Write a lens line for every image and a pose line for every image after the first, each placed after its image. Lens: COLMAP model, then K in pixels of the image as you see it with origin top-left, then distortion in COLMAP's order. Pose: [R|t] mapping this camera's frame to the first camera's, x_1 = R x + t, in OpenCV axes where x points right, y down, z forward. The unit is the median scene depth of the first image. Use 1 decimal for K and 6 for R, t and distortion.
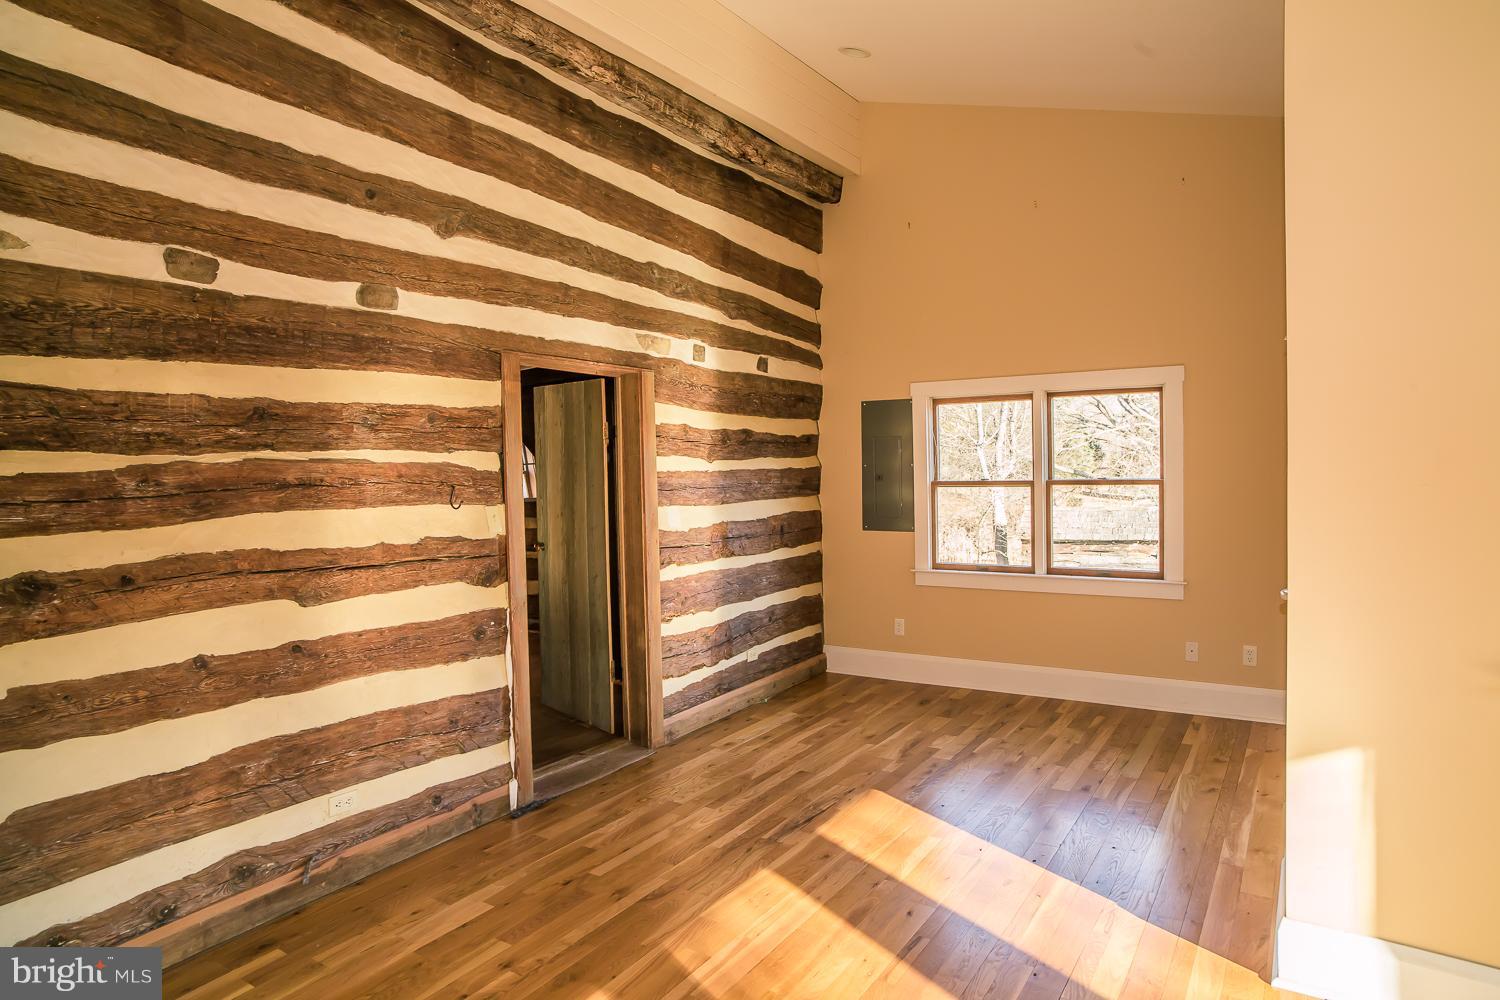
lens RADIAL K [[900.9, 0, 760.6], [0, 900.9, 489.8], [0, 0, 1]] dist [-0.091588, 0.079210]
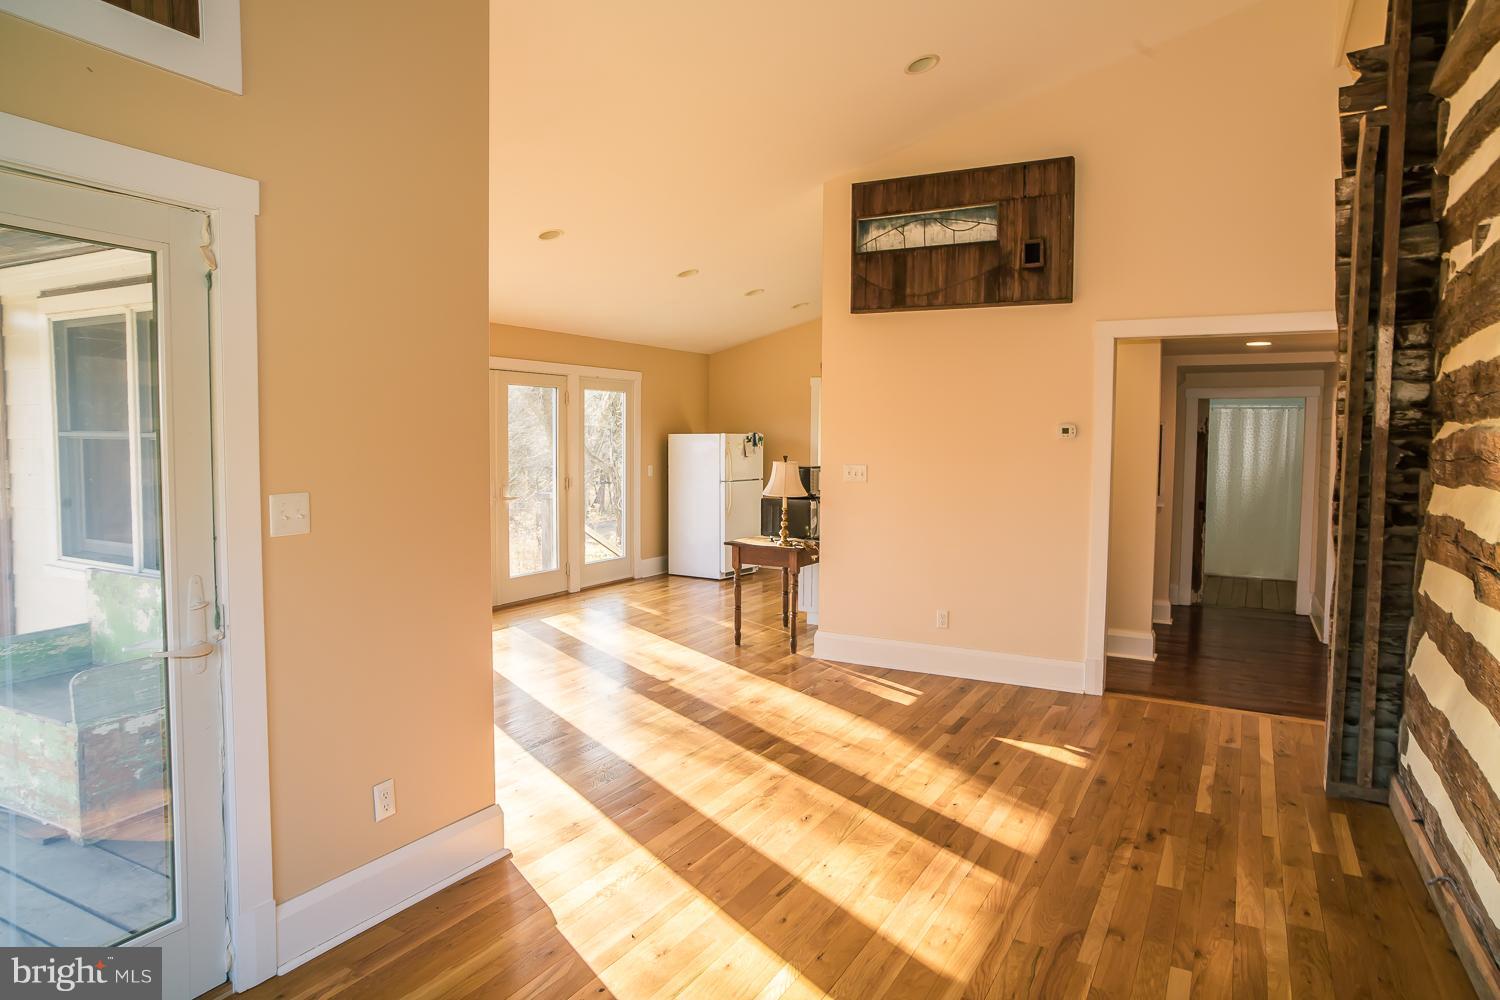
lens RADIAL K [[900.9, 0, 760.6], [0, 900.9, 489.8], [0, 0, 1]] dist [-0.091588, 0.079210]
pose [[-0.998573, 0.015099, -0.051227, 0.187319], [0.010264, 0.995580, 0.093353, -0.050549], [0.052410, 0.092694, -0.994314, 1.519895]]
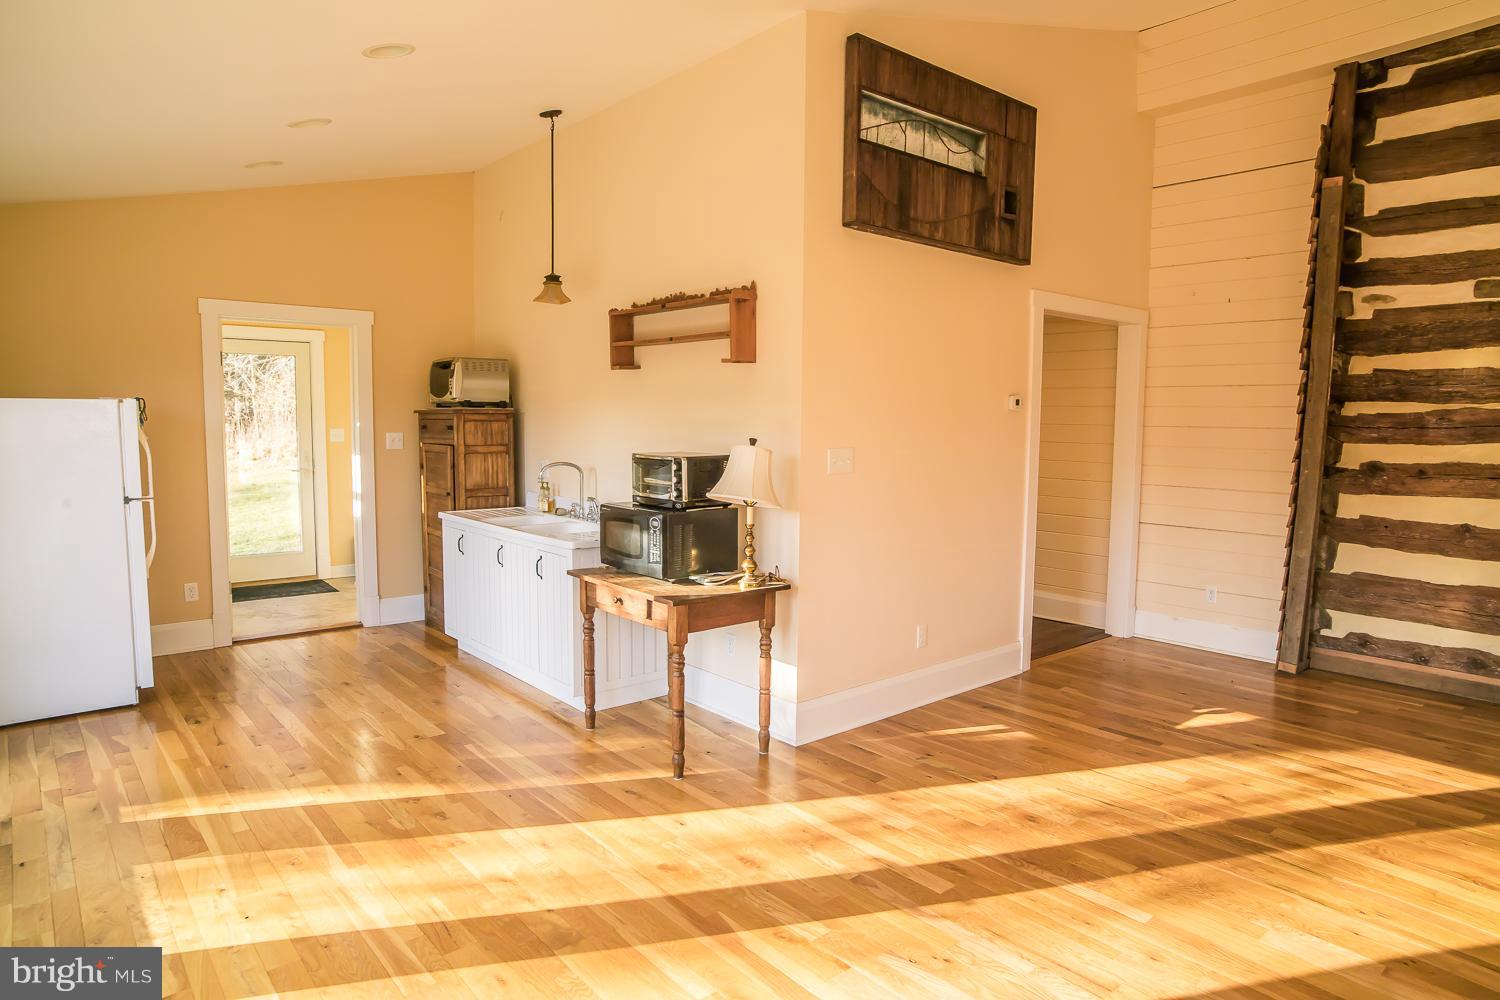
lens RADIAL K [[900.9, 0, 760.6], [0, 900.9, 489.8], [0, 0, 1]] dist [-0.091588, 0.079210]
pose [[-0.295900, 0.094623, -0.950521, 1.026869], [-0.035874, 0.993279, 0.110047, -0.009422], [0.954545, 0.066662, -0.290517, 0.149294]]
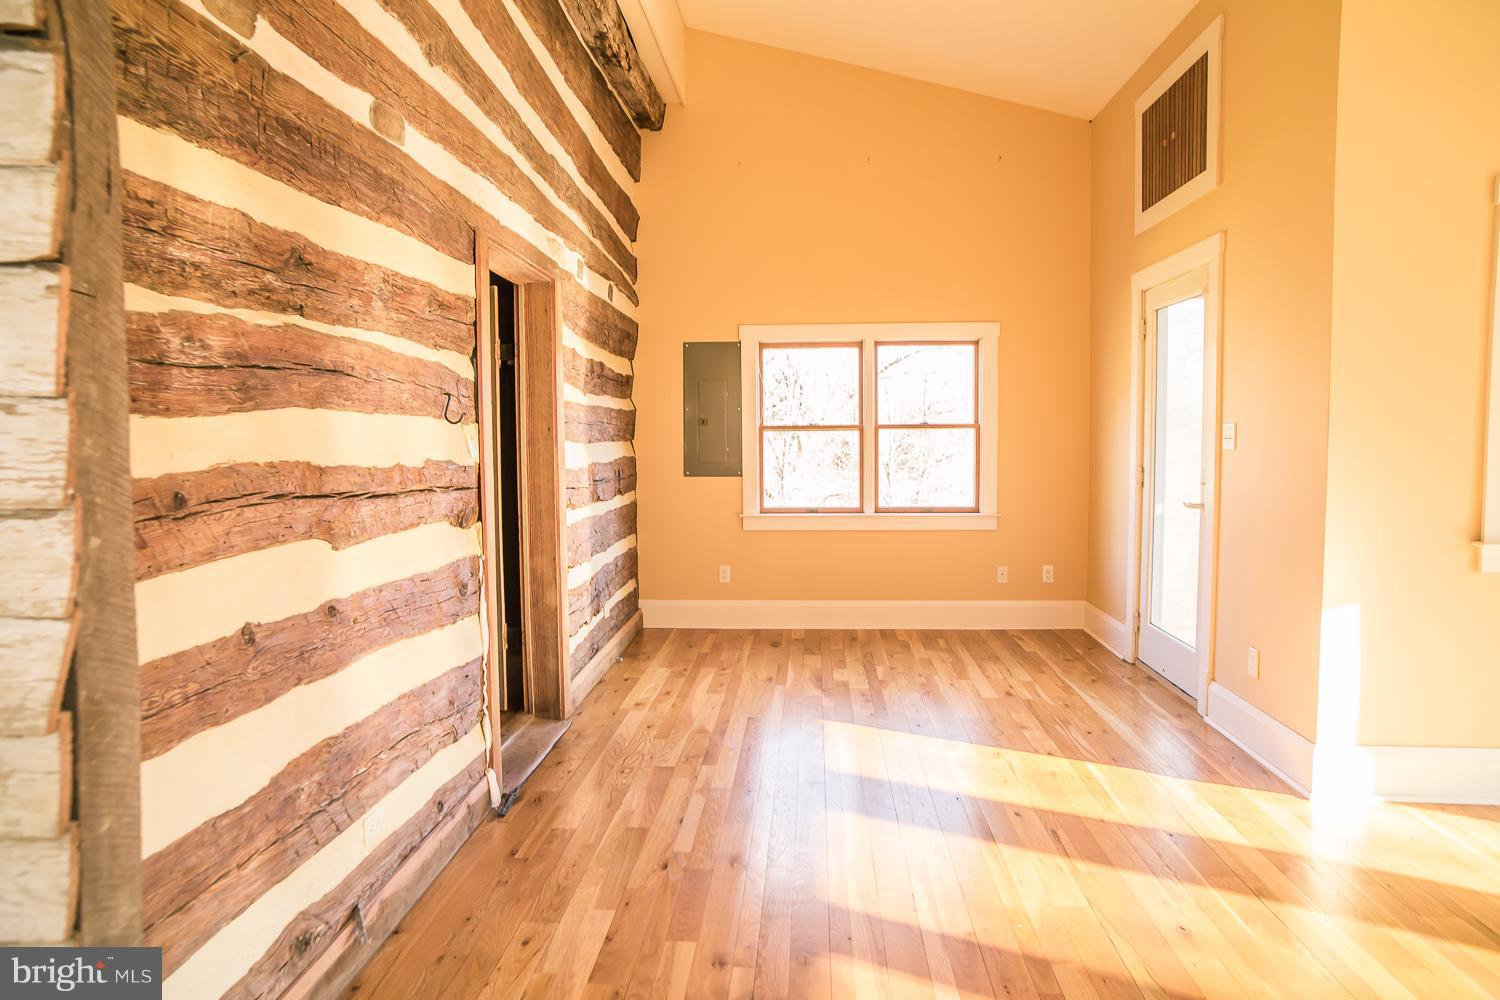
lens RADIAL K [[900.9, 0, 760.6], [0, 900.9, 489.8], [0, 0, 1]] dist [-0.091588, 0.079210]
pose [[0.874573, -0.016590, 0.484610, -0.473254], [0.004944, 0.999668, 0.025300, 0.058737], [-0.484869, -0.019731, 0.874364, 0.200018]]
